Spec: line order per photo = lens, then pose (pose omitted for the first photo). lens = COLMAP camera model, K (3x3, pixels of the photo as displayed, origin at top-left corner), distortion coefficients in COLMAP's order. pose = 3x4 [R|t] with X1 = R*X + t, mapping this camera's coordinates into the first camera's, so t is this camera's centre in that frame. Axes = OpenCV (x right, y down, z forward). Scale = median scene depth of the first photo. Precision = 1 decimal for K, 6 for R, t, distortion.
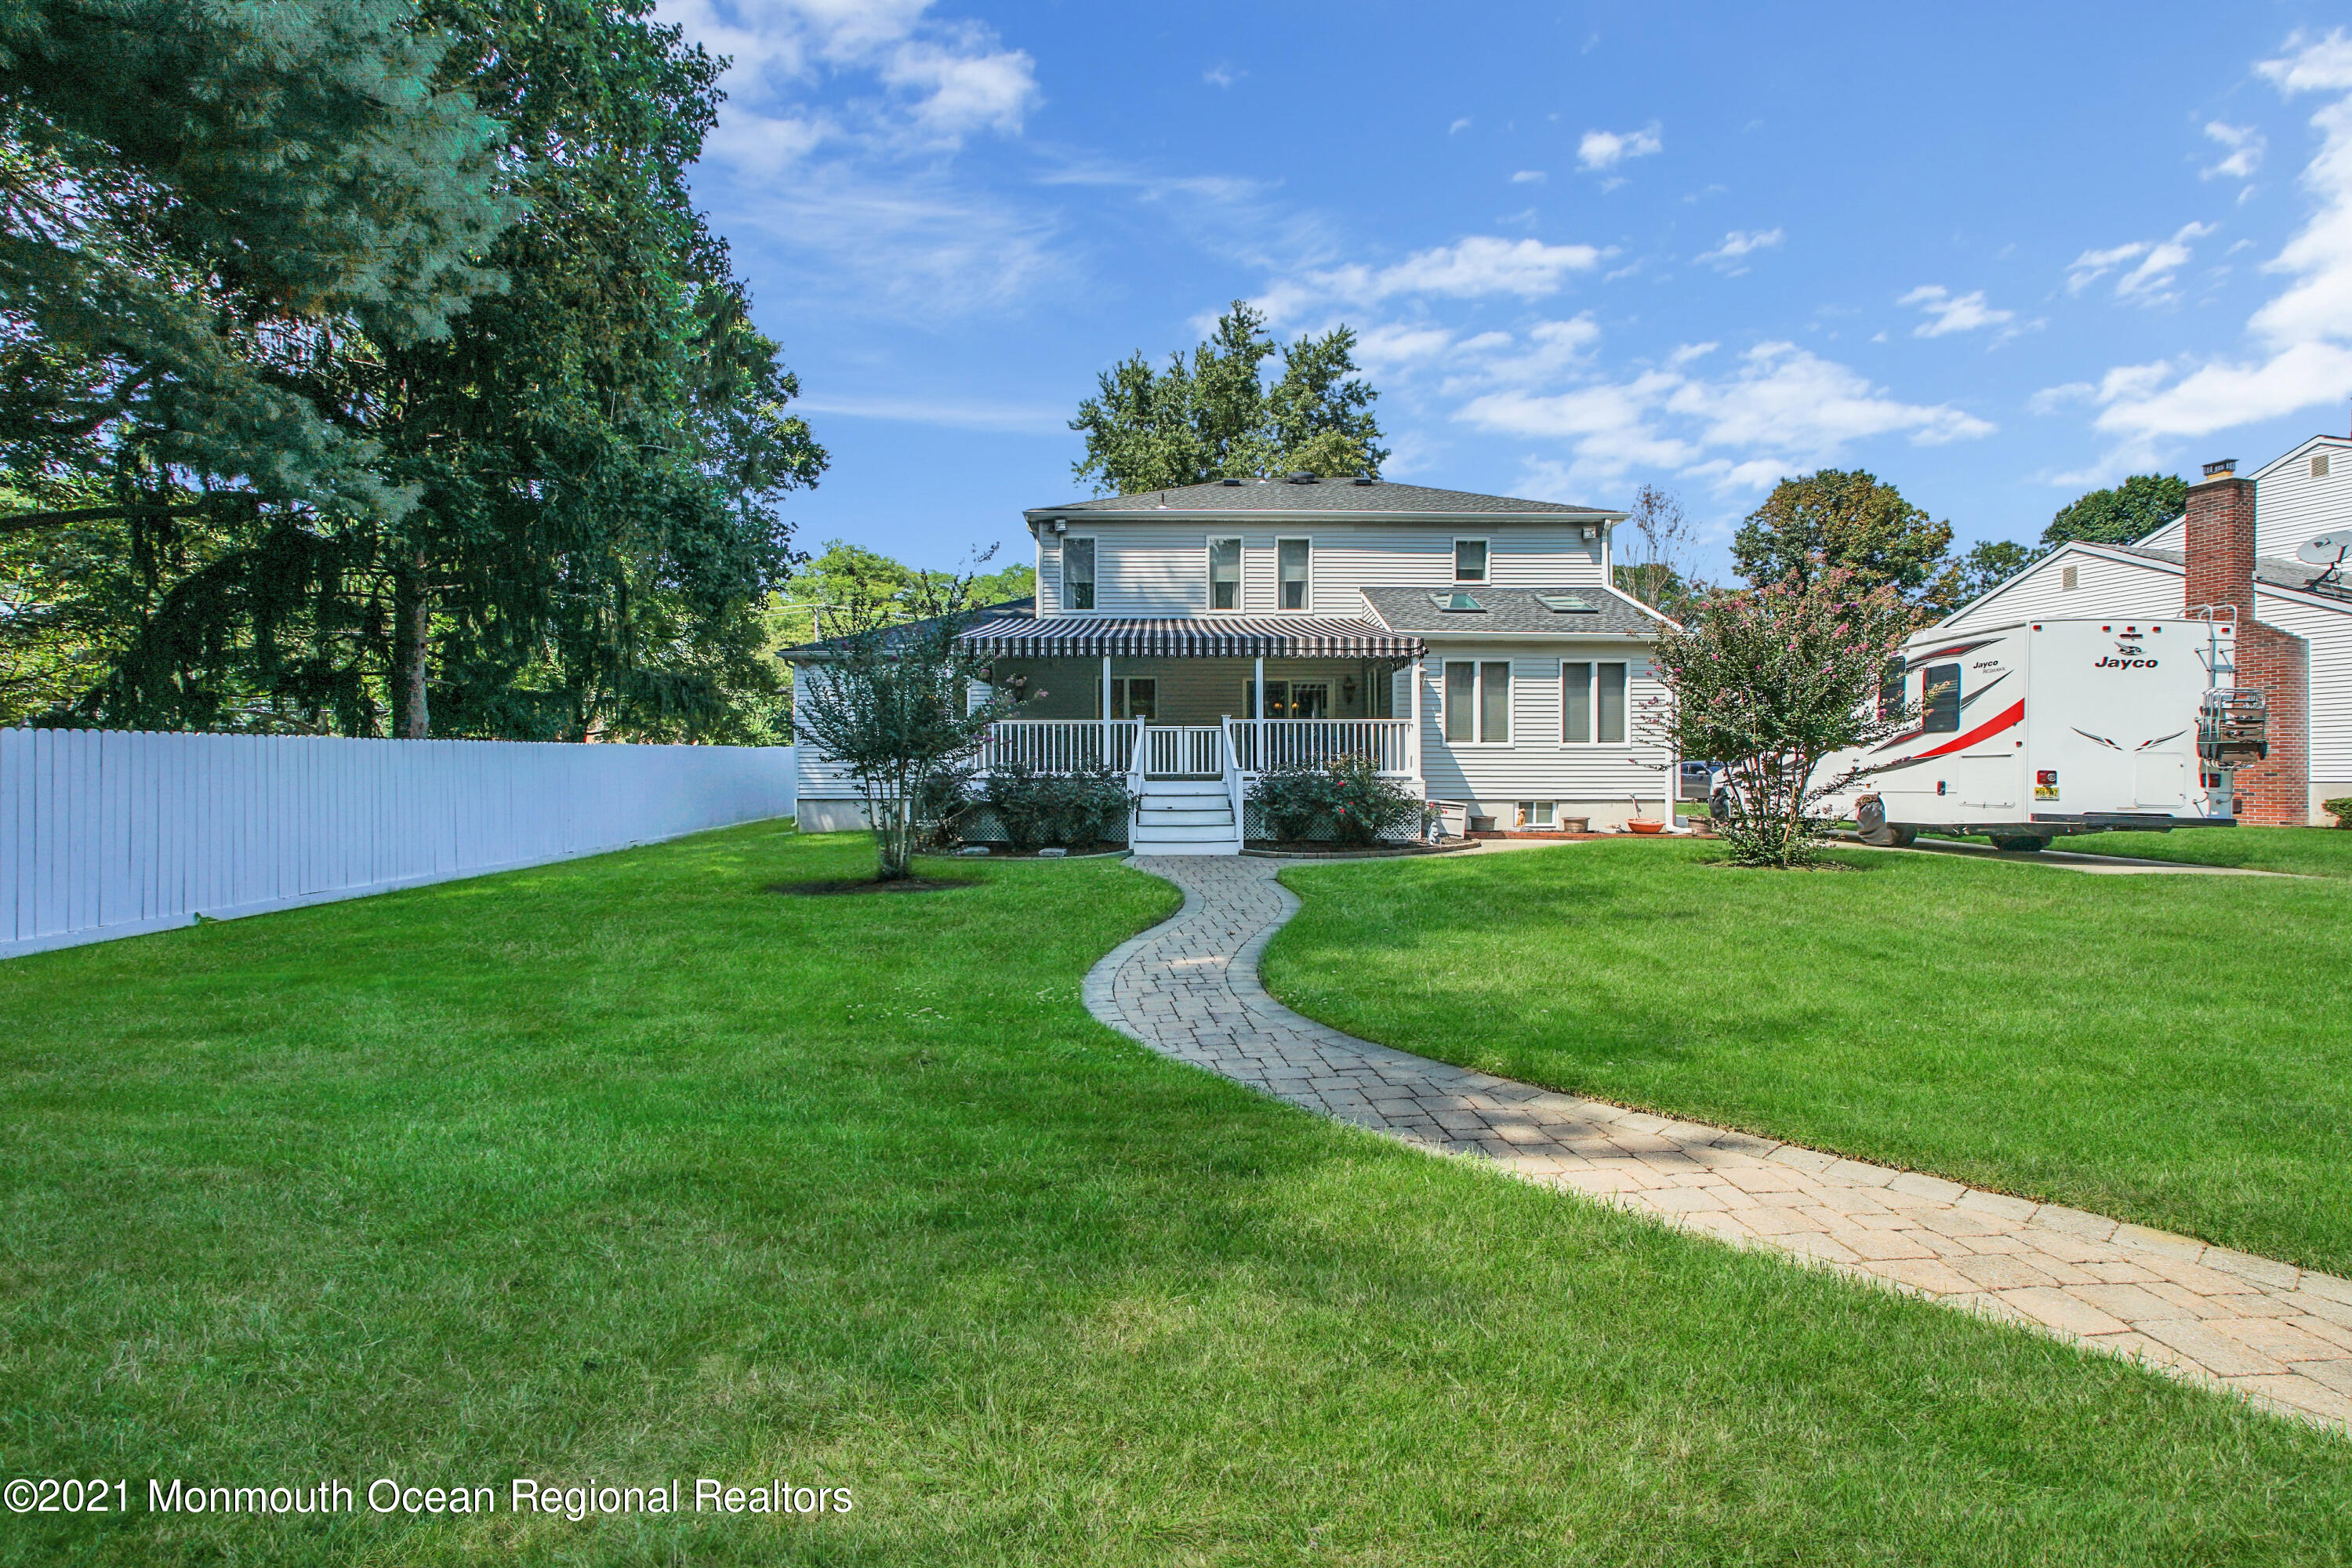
lens RADIAL K [[1076.4, 0, 1176.0], [0, 1076.4, 784.0], [0, 0, 1]] dist [-0.014095, -0.000086]
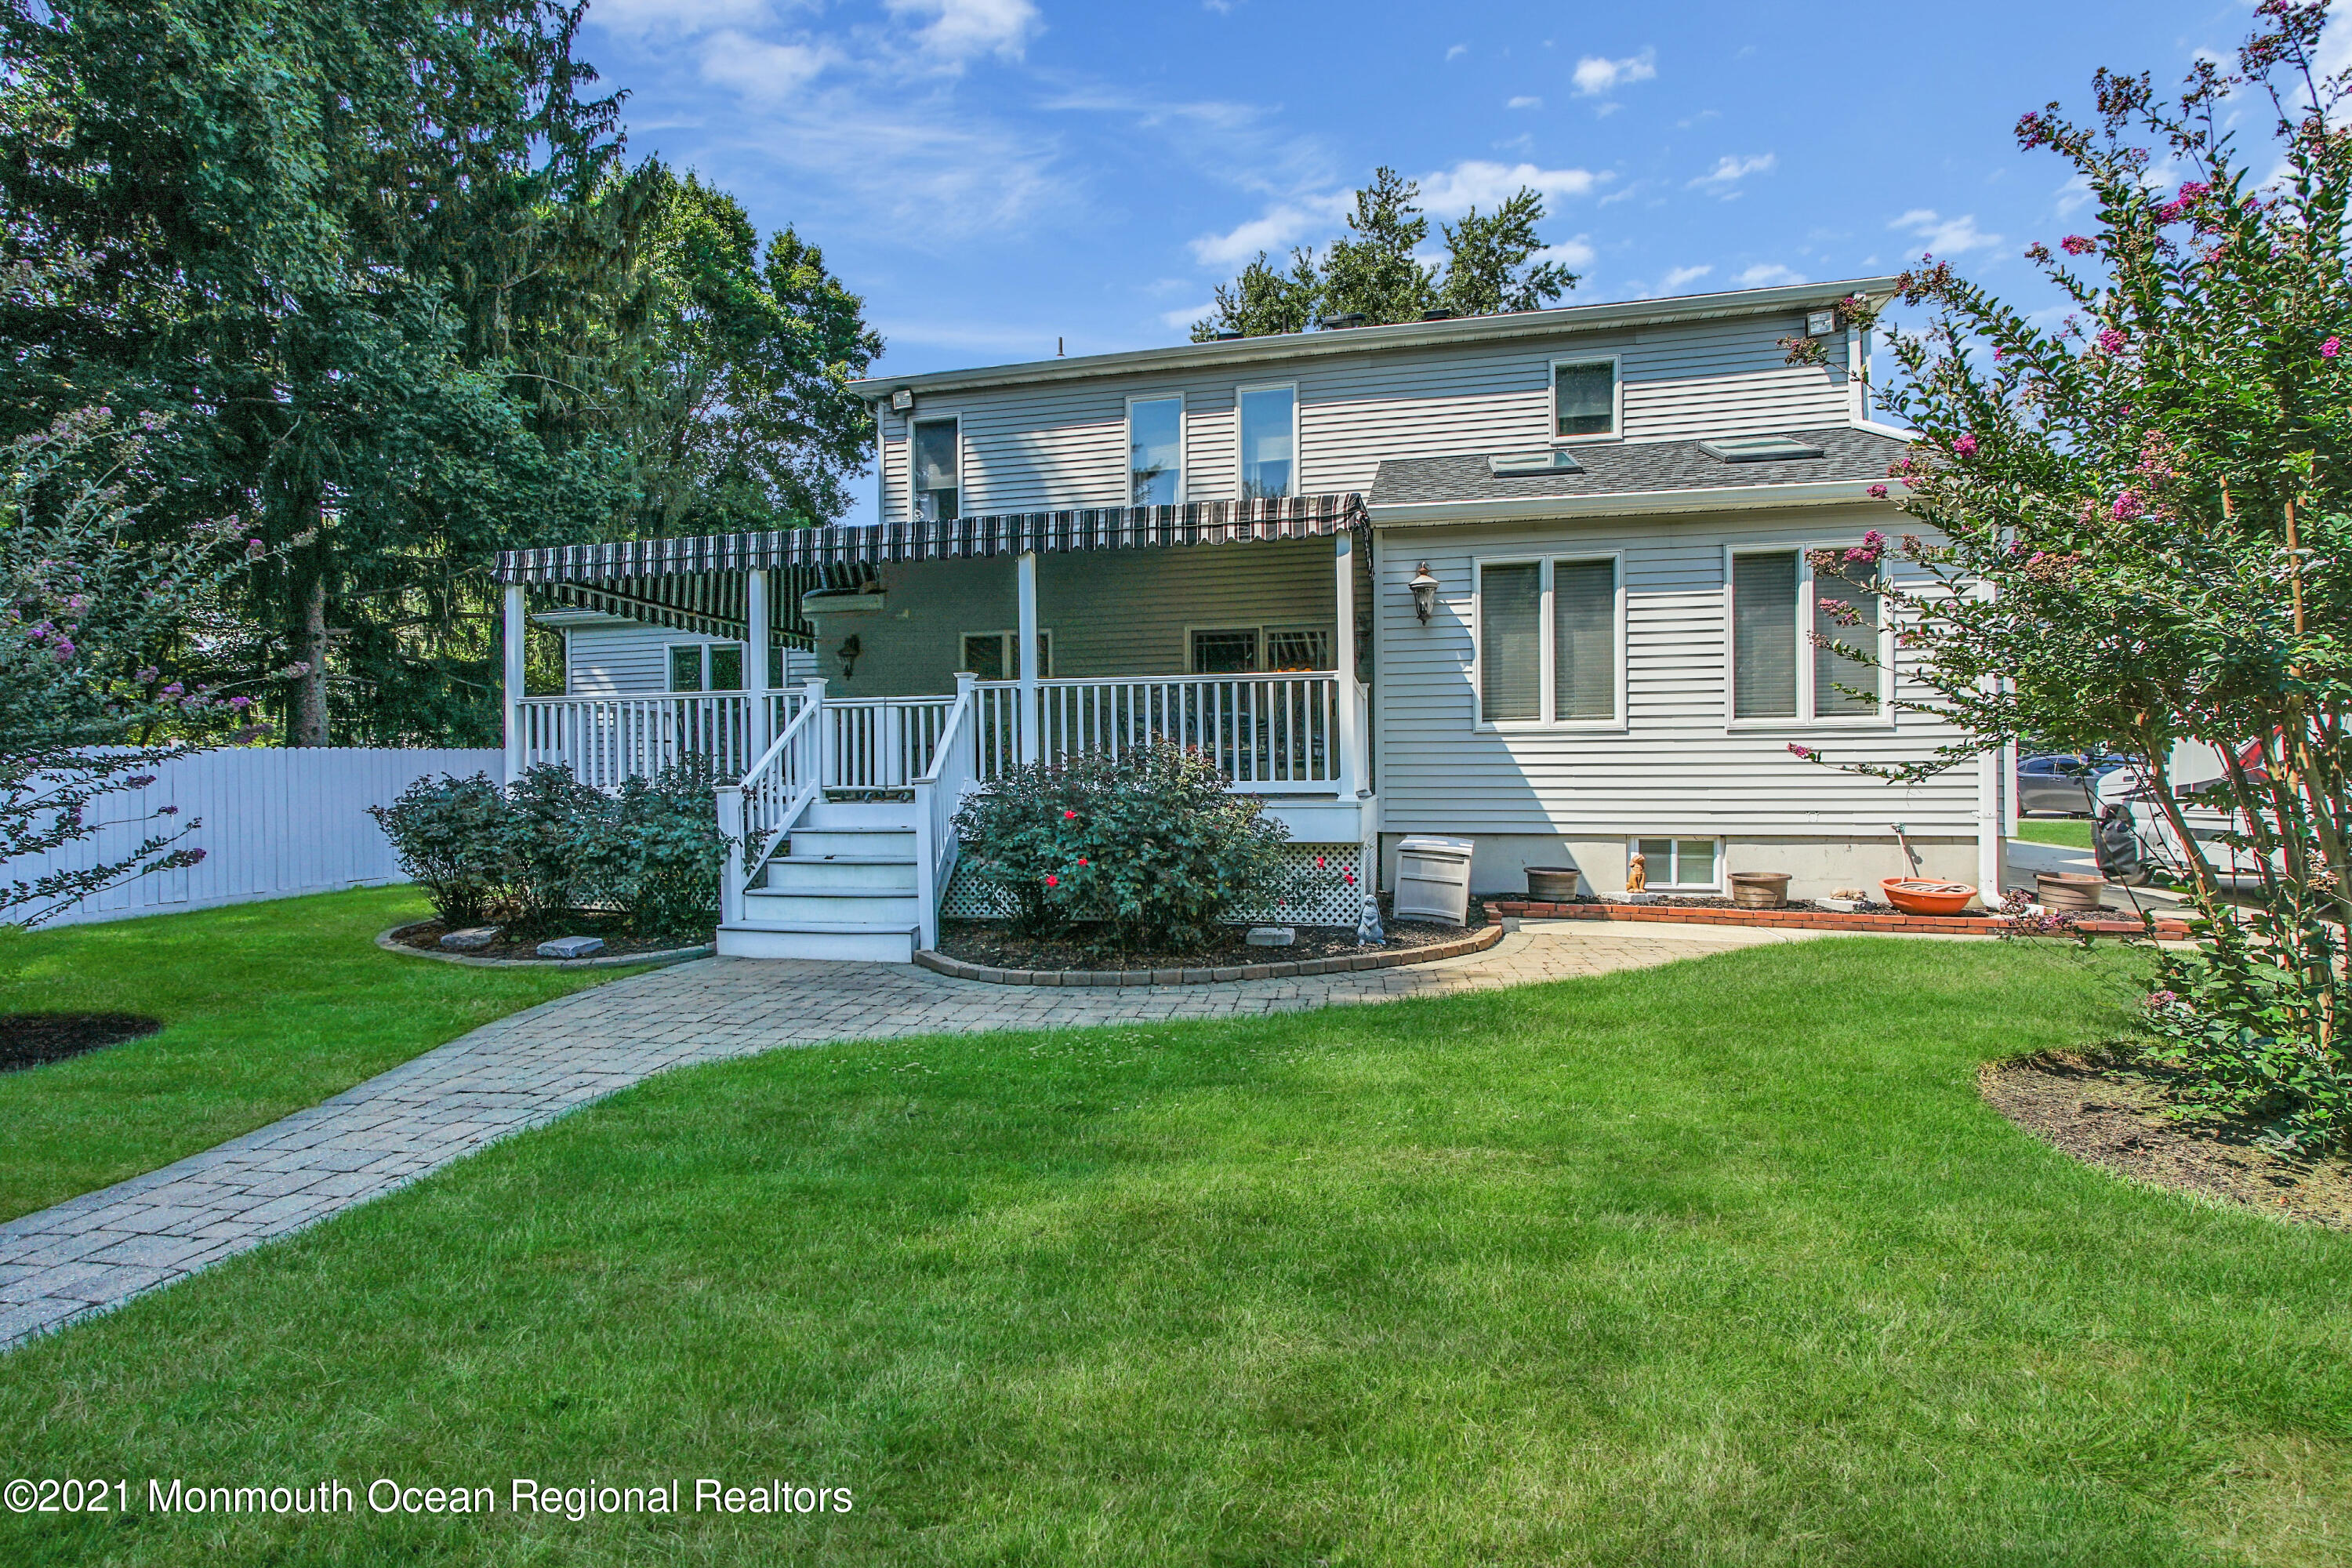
lens RADIAL K [[1069.2, 0, 1176.0], [0, 1069.2, 784.0], [0, 0, 1]] dist [-0.004483, 0.000593]
pose [[0.968932, -0.004938, -0.247279, 0.235371], [0.004379, 0.999986, -0.002811, -0.008576], [0.247290, 0.001640, 0.968940, 0.471596]]
